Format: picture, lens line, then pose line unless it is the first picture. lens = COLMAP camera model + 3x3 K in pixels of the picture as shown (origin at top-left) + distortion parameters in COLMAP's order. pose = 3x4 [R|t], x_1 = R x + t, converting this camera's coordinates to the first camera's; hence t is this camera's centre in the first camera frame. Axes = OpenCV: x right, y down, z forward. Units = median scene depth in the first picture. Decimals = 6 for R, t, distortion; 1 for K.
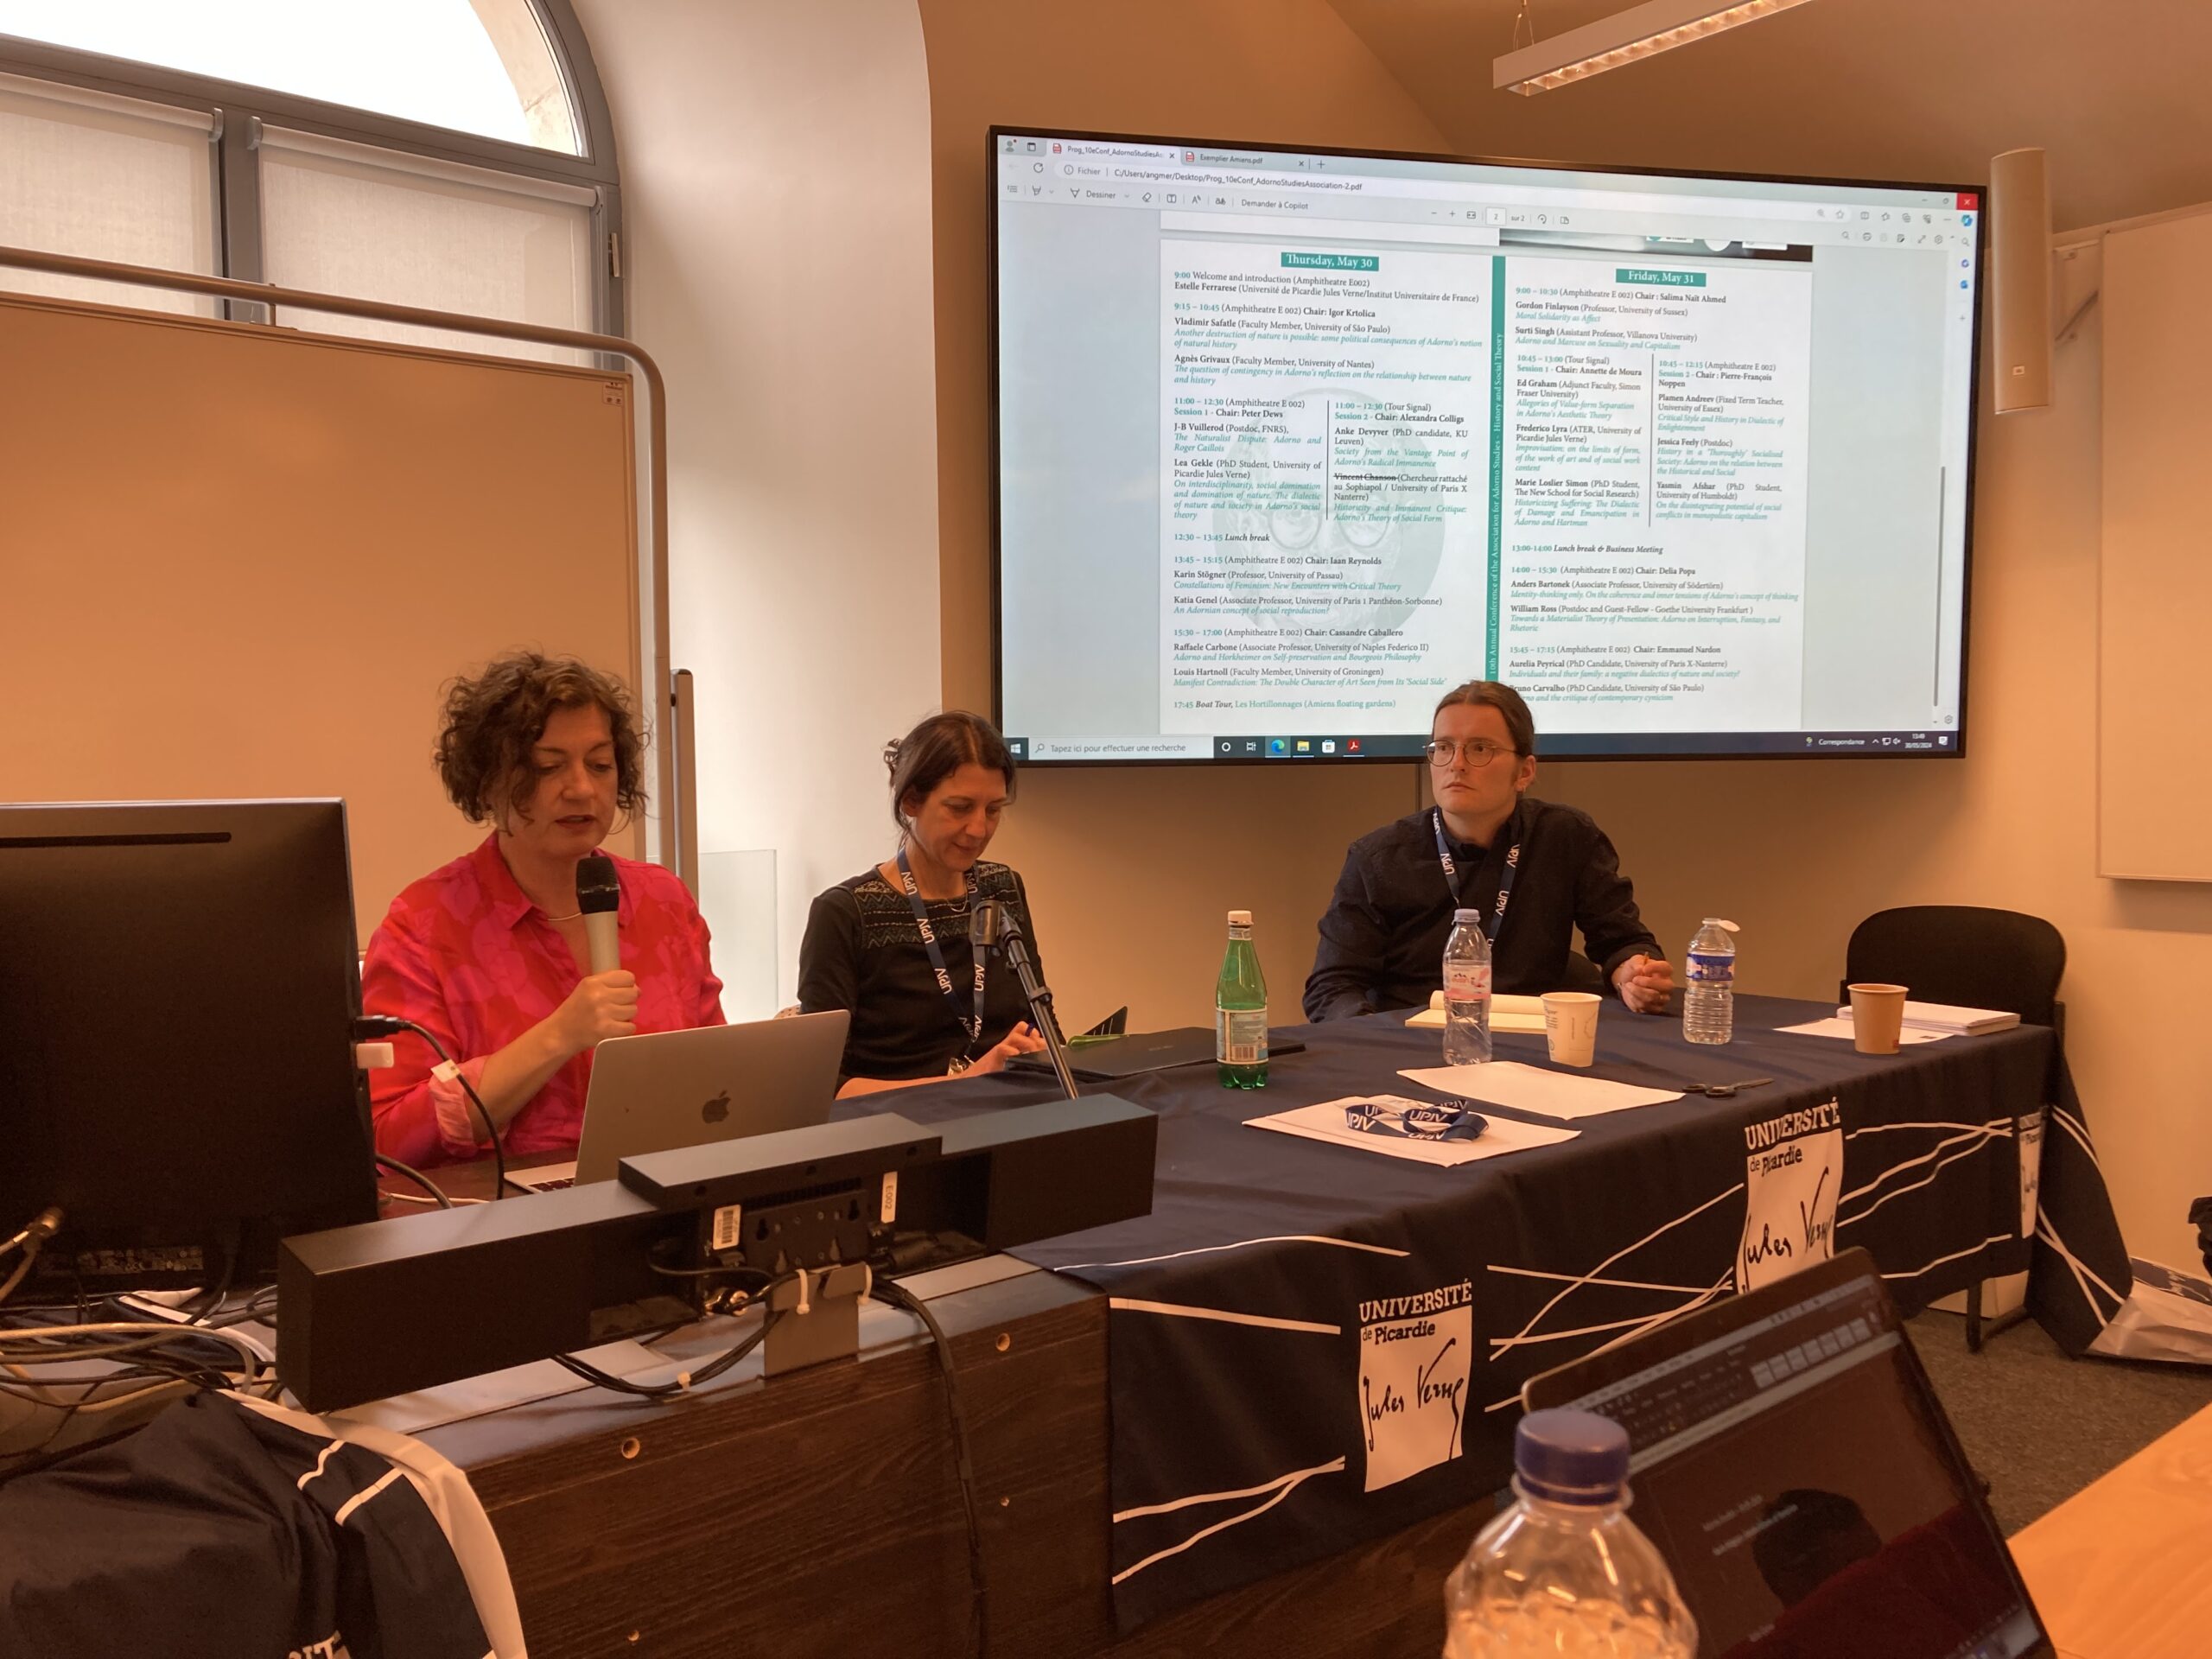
lens RADIAL K [[1754.3, 0, 1116.8], [0, 1754.3, 864.0], [0, 0, 1]] dist [0.028888, -0.067752]
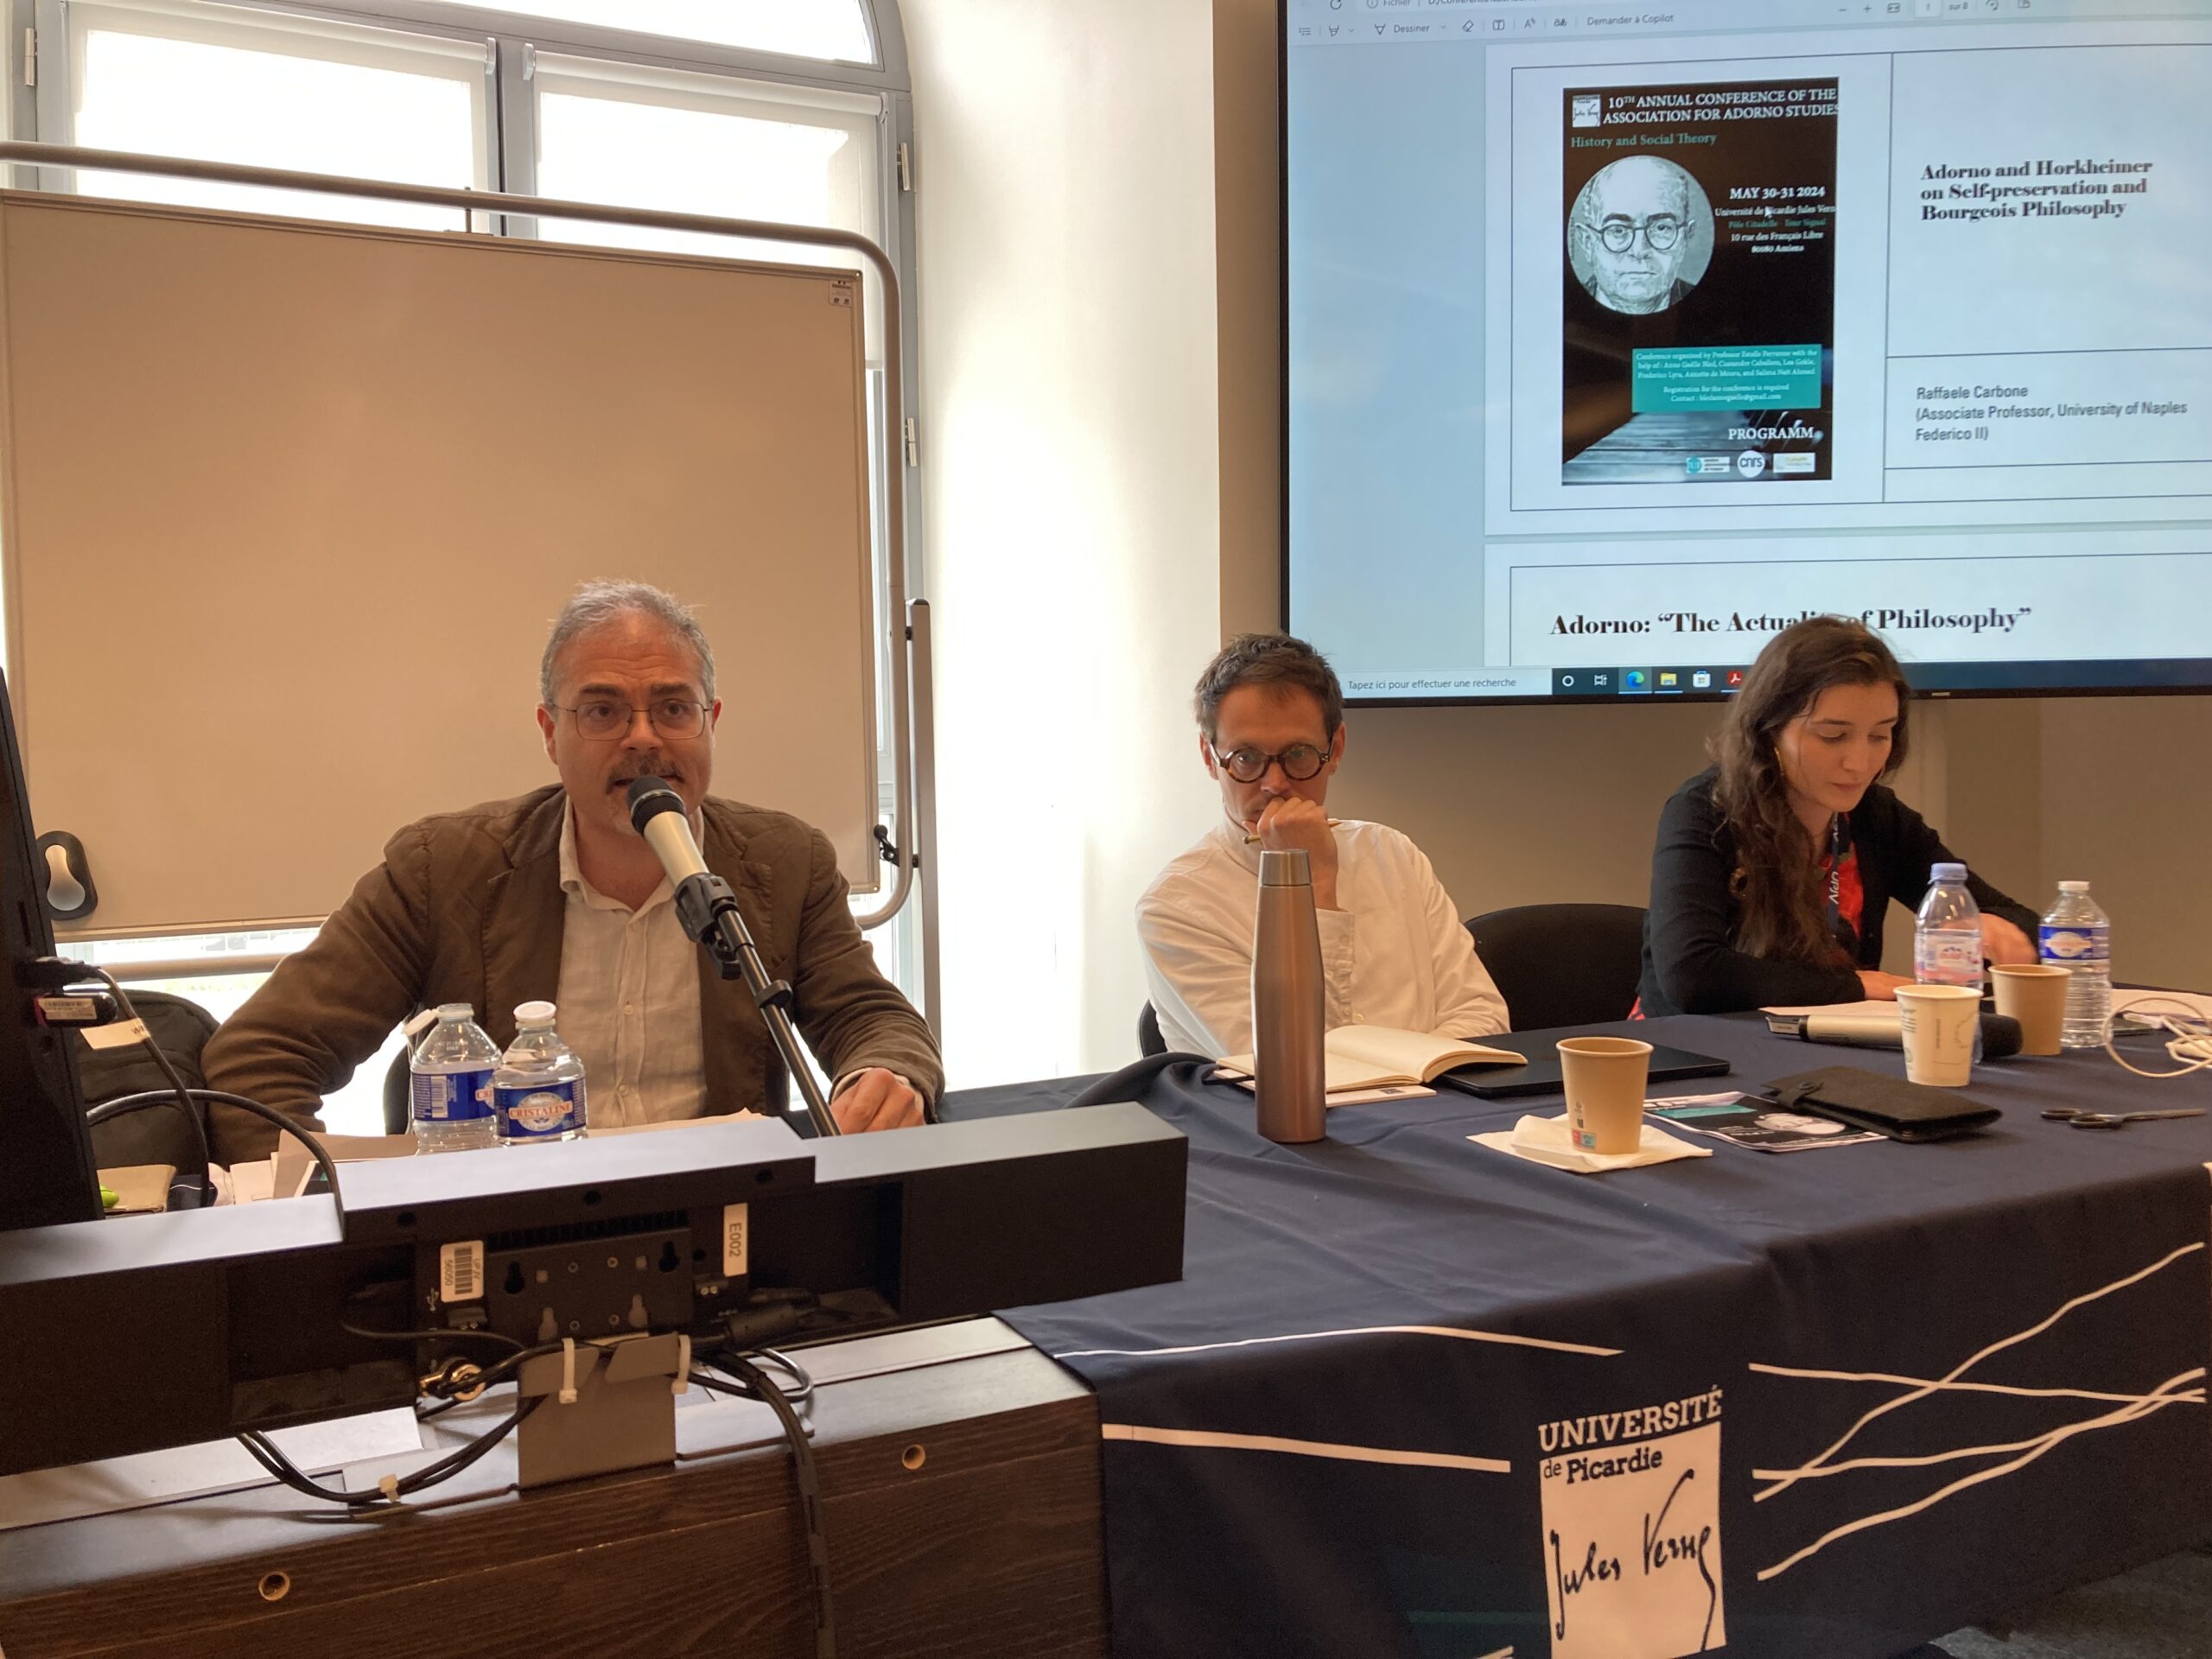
lens RADIAL K [[1814.8, 0, 1106.0], [0, 1814.8, 829.5], [0, 0, 1]] dist [-0.036097, 0.064608]
pose [[0.965831, 0.004402, -0.259134, 0.191258], [-0.006997, 0.999934, -0.009094, 0.031223], [0.259077, 0.010597, 0.965799, 0.330391]]
